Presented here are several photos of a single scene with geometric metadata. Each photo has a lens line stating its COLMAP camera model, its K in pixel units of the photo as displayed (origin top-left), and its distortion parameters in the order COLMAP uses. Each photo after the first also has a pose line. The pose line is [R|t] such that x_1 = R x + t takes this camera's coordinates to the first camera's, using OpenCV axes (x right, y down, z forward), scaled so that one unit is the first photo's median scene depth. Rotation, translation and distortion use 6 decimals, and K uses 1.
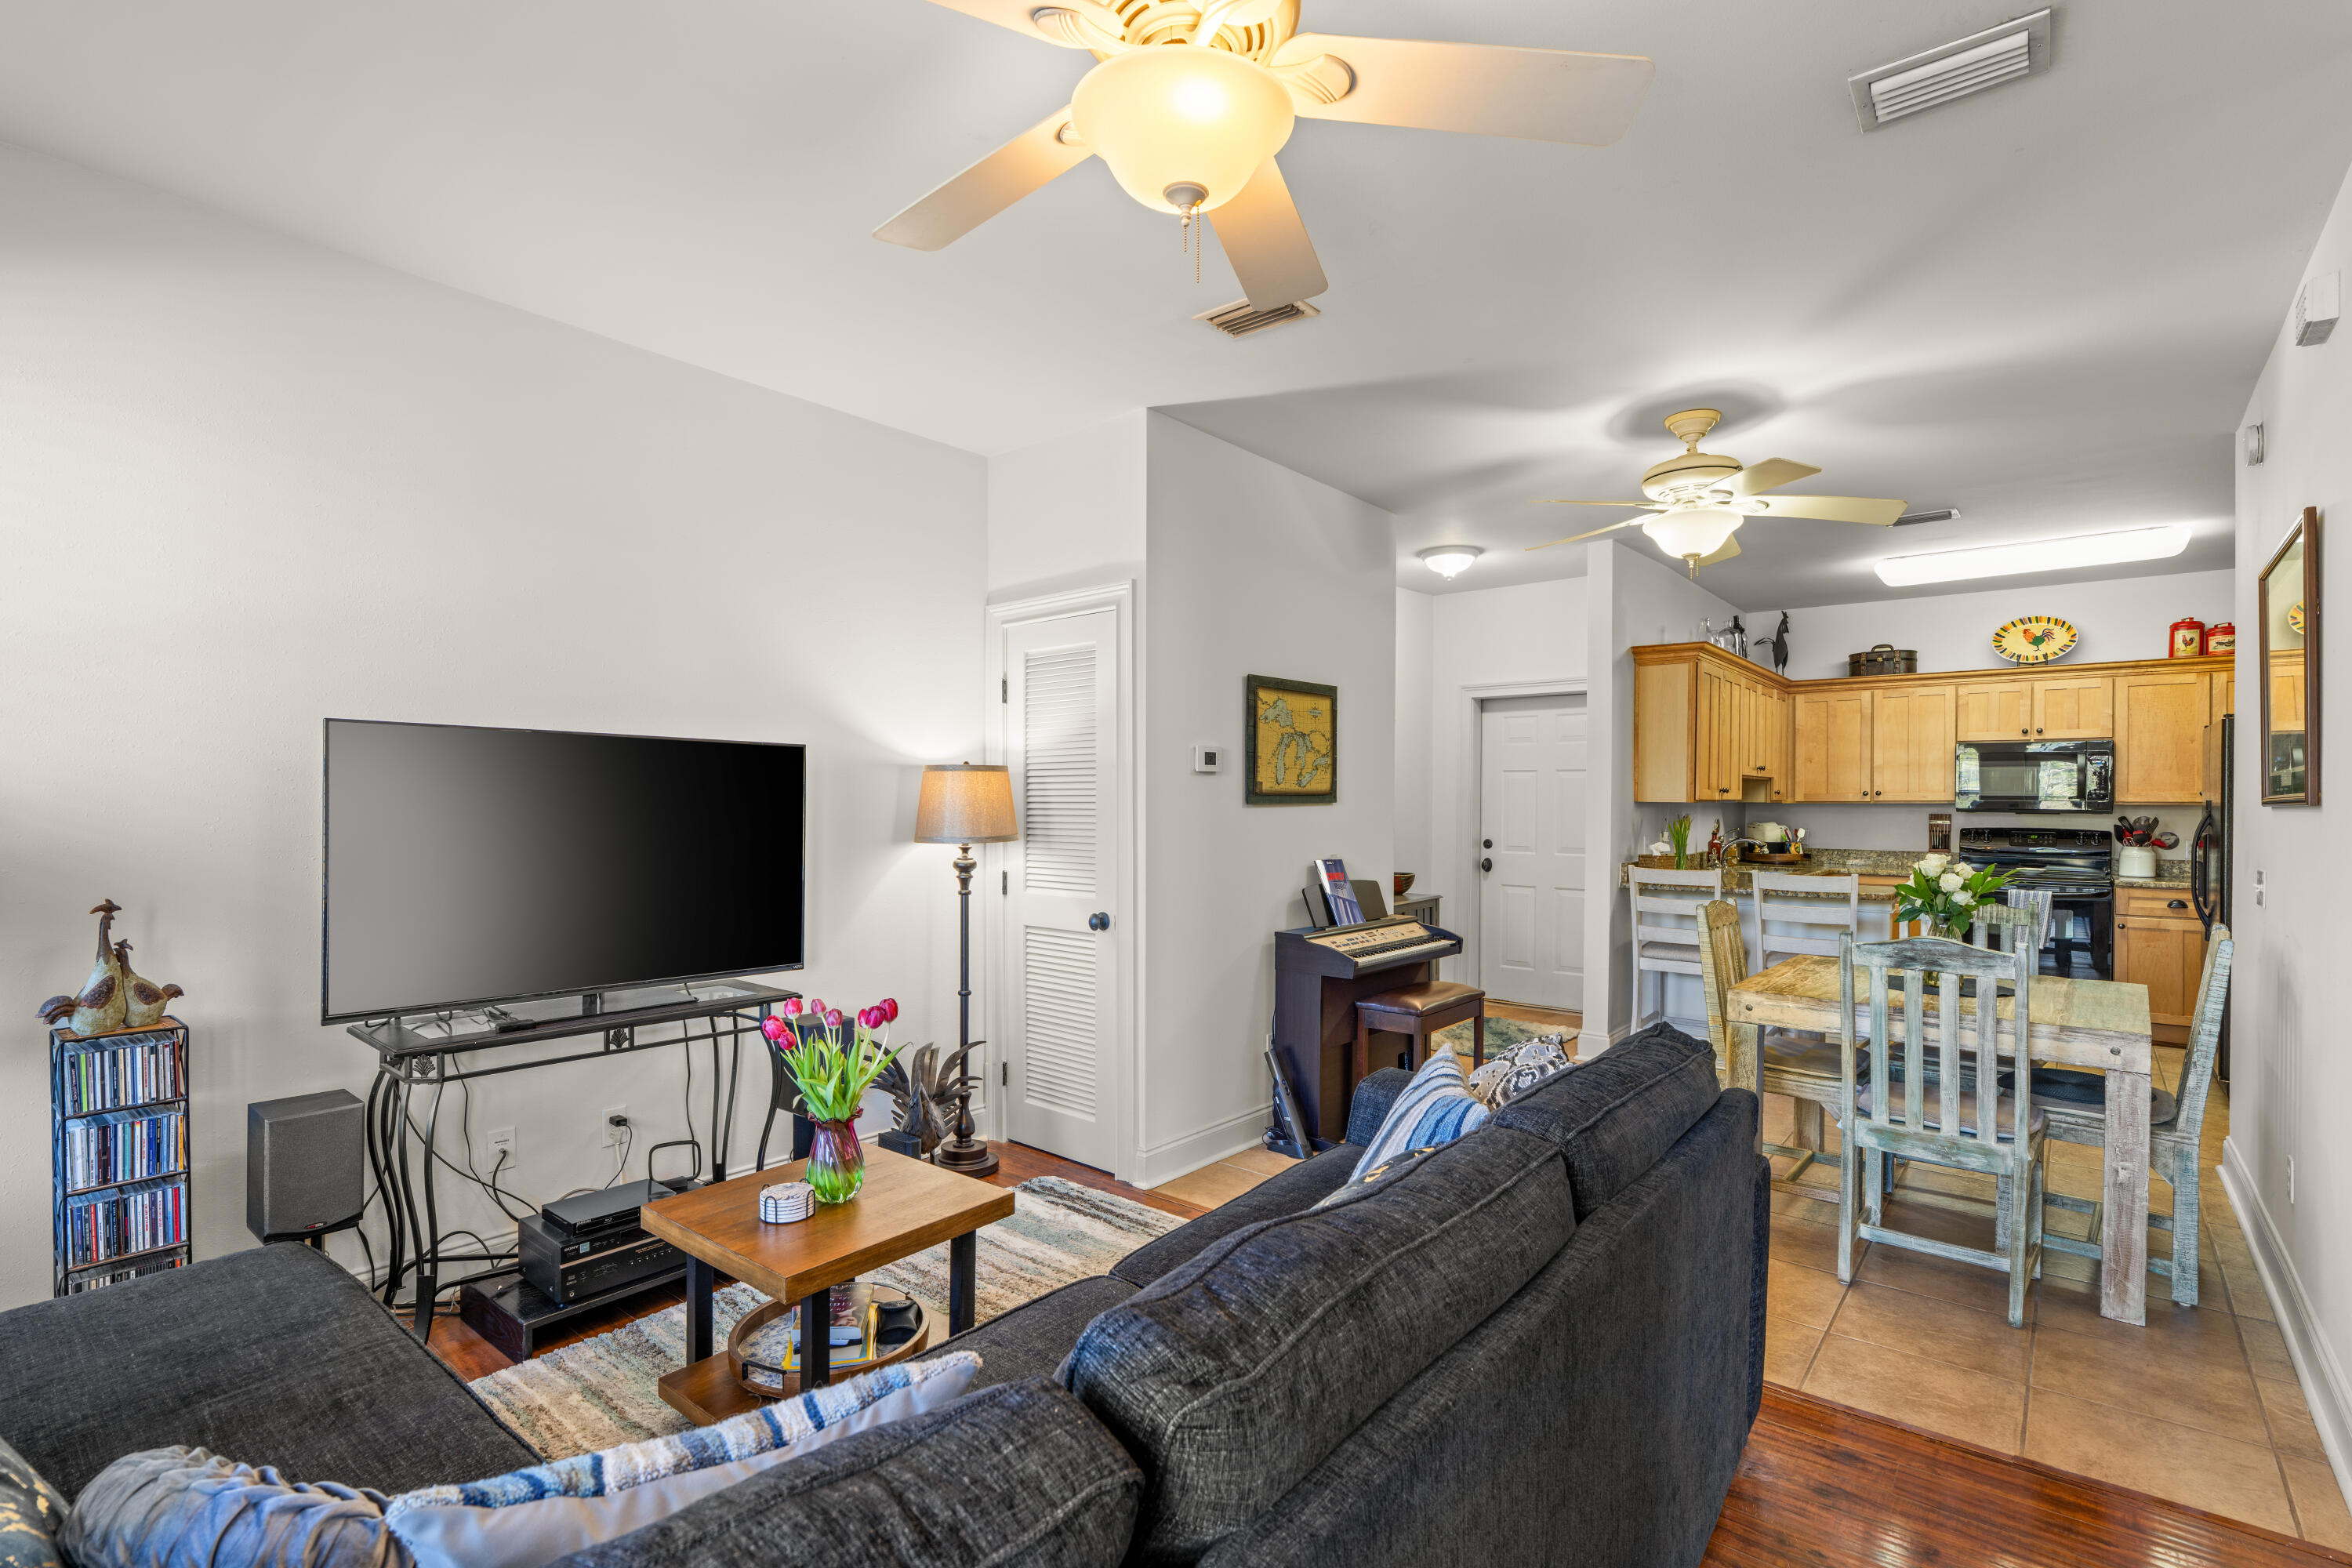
lens RADIAL K [[1074.7, 0, 1169.6], [0, 1074.7, 801.4], [0, 0, 1]] dist [-0.002996, 0.000632]
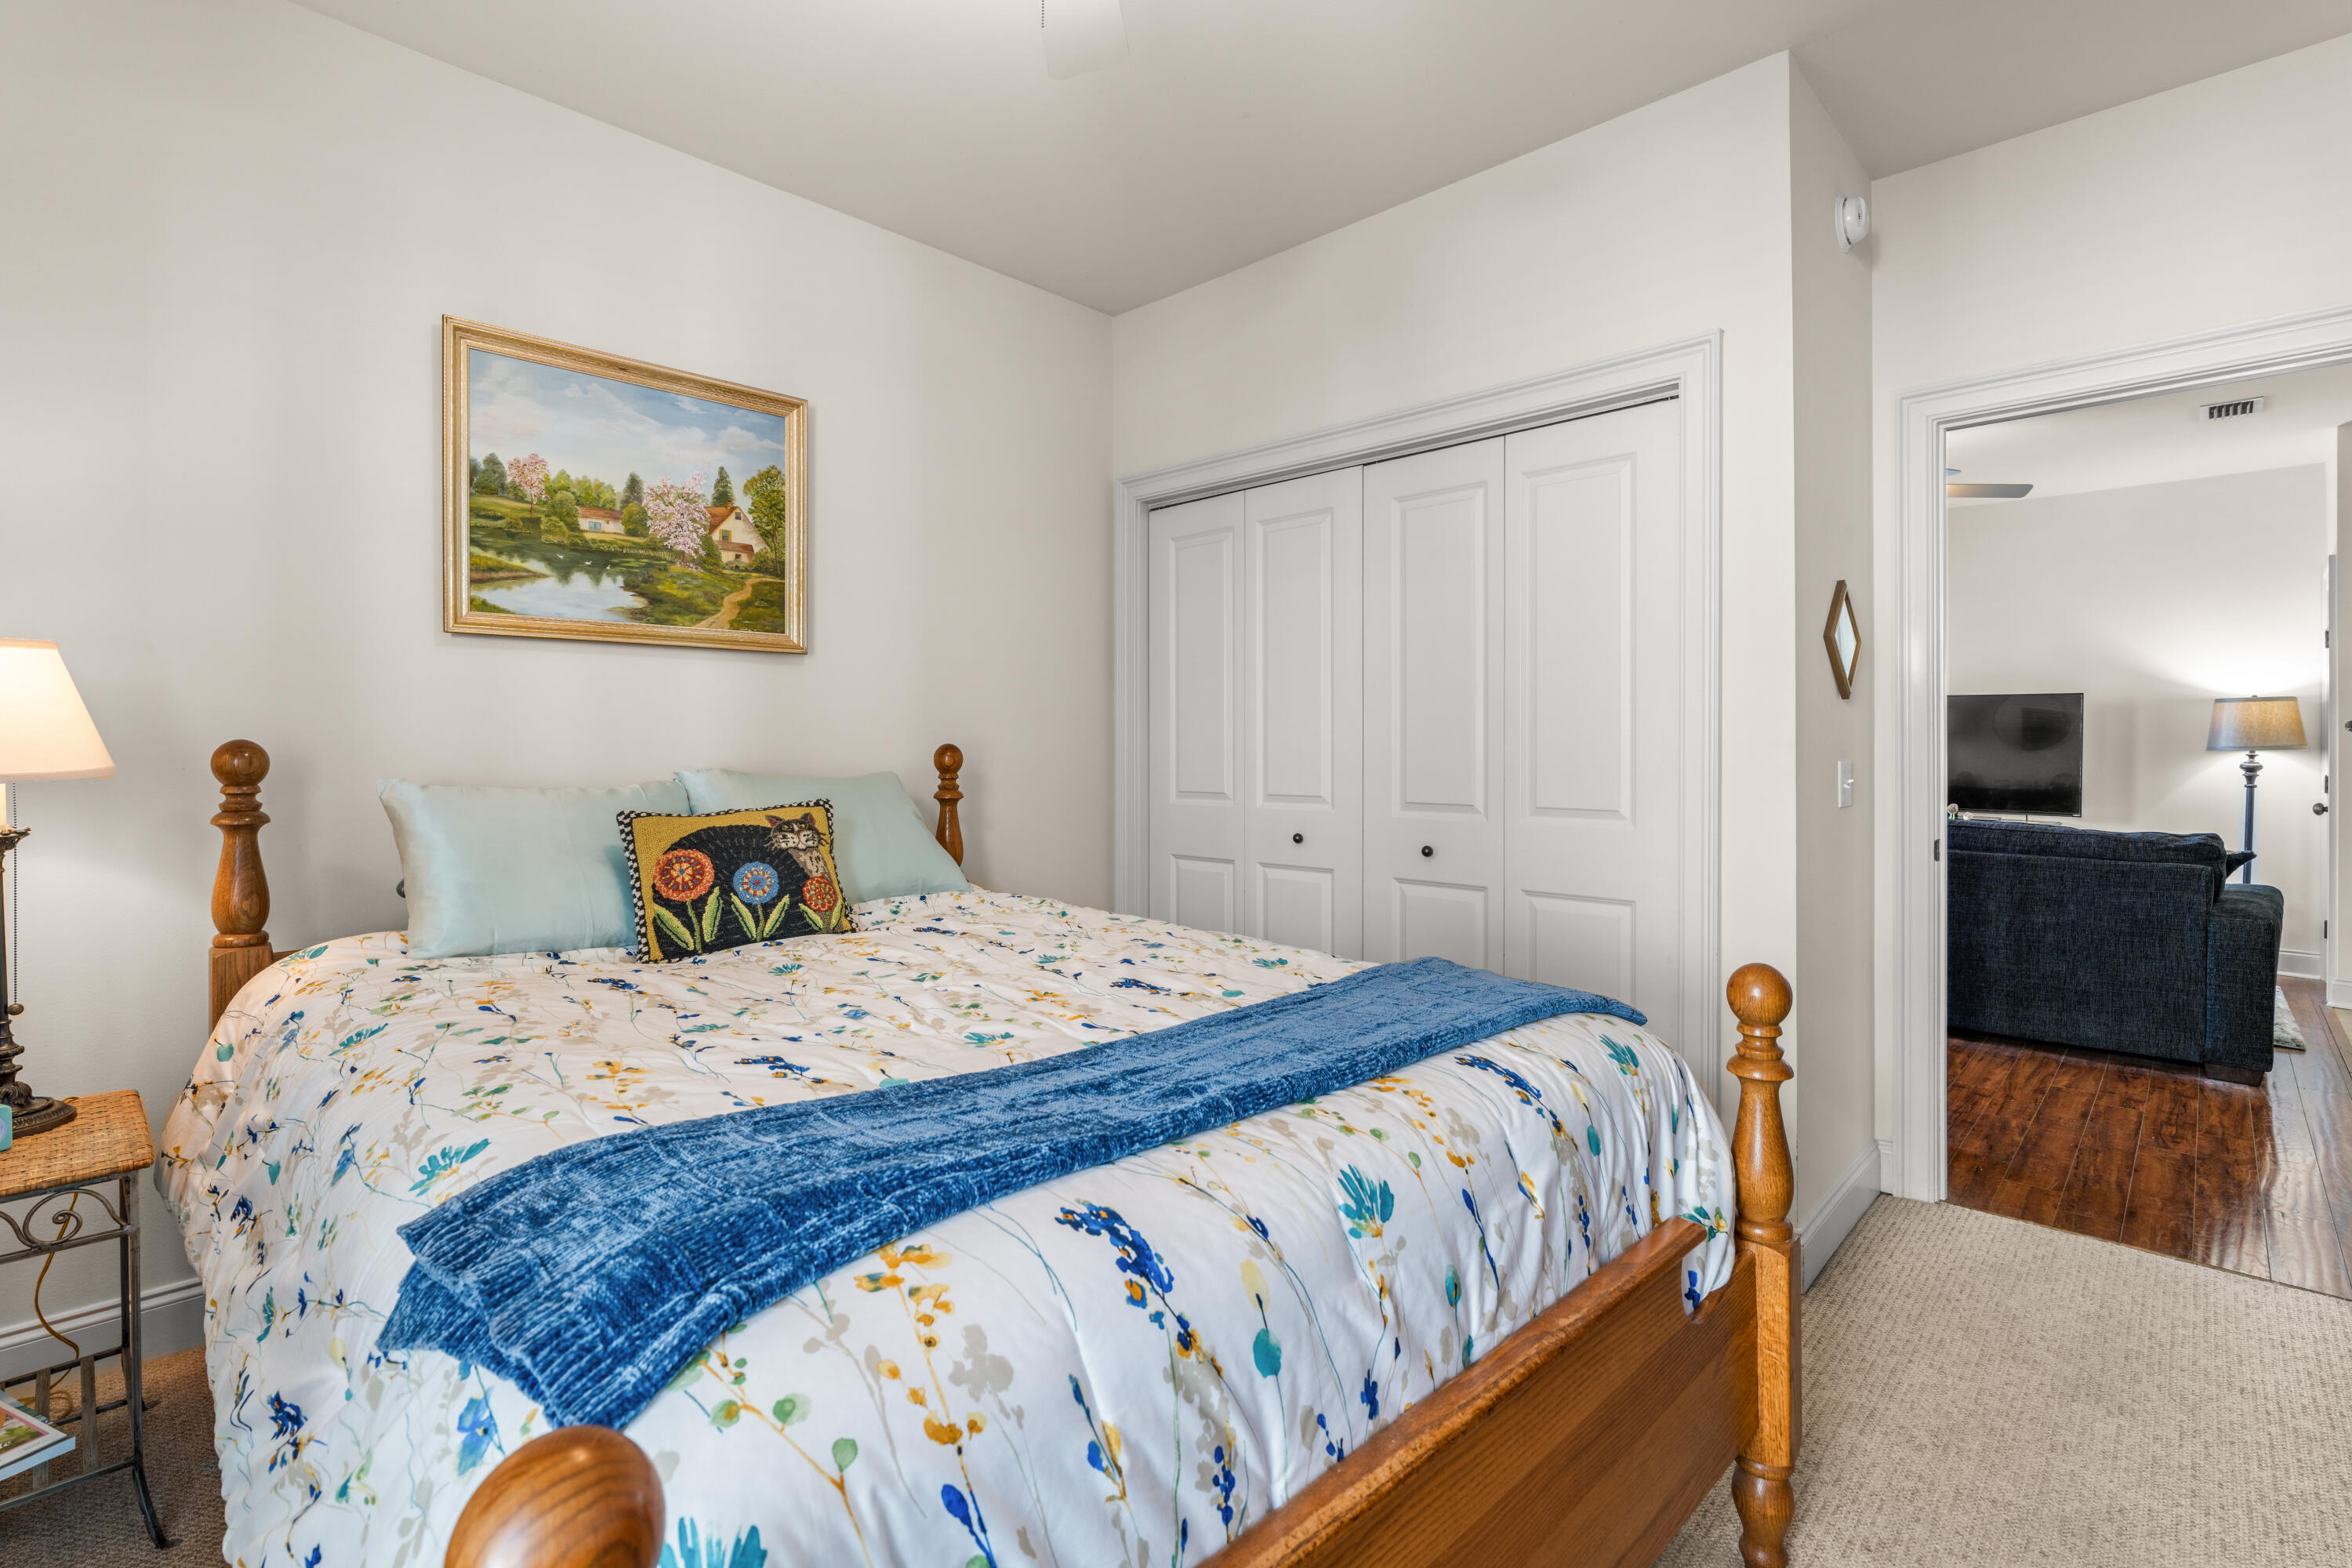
lens RADIAL K [[1058.4, 0, 1166.9], [0, 1058.4, 752.1], [0, 0, 1]] dist [-0.001146, 0.000084]
pose [[-0.078737, 0.001061, -0.996895, 1.197246], [-0.006317, 0.999979, 0.001563, 0.041477], [0.996875, 0.006421, -0.078728, -0.302608]]
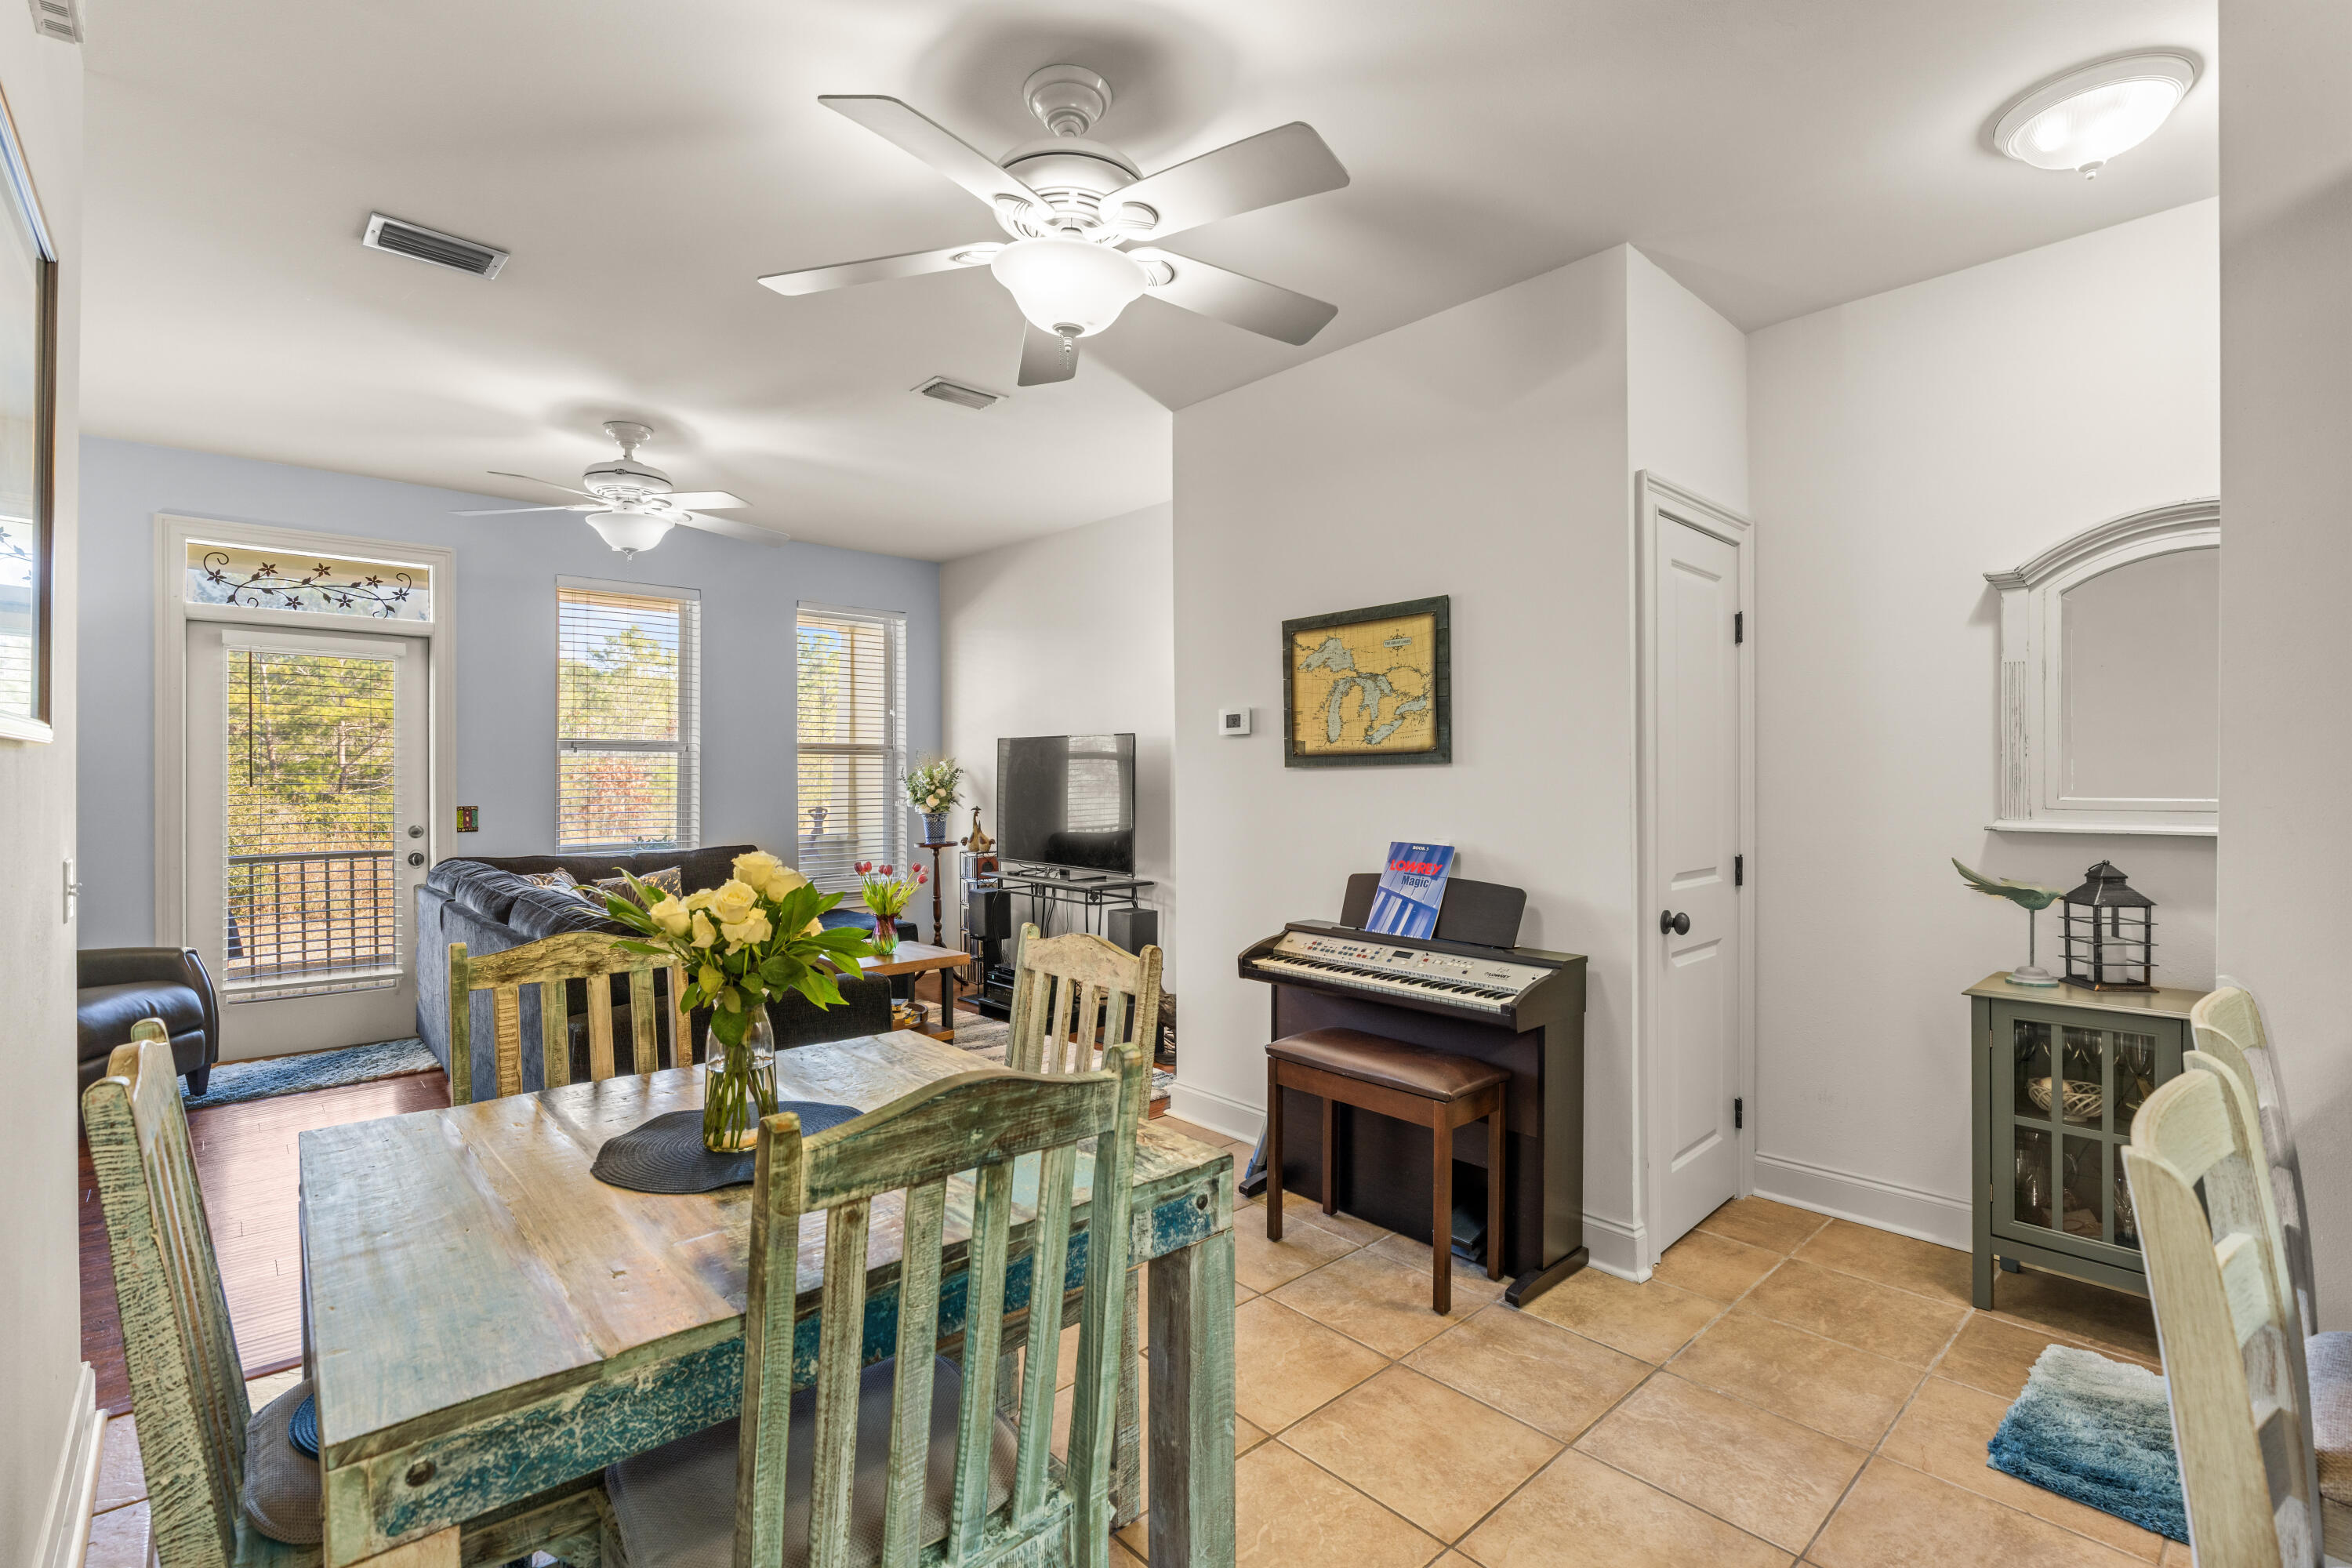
lens RADIAL K [[1057.4, 0, 1168.0], [0, 1057.4, 782.2], [0, 0, 1]] dist [0.001559, 0.000455]
pose [[-0.129438, -0.001691, -0.991586, 0.915451], [-0.000523, 0.999999, -0.001637, 0.015425], [0.991587, 0.000307, -0.129439, 0.979594]]
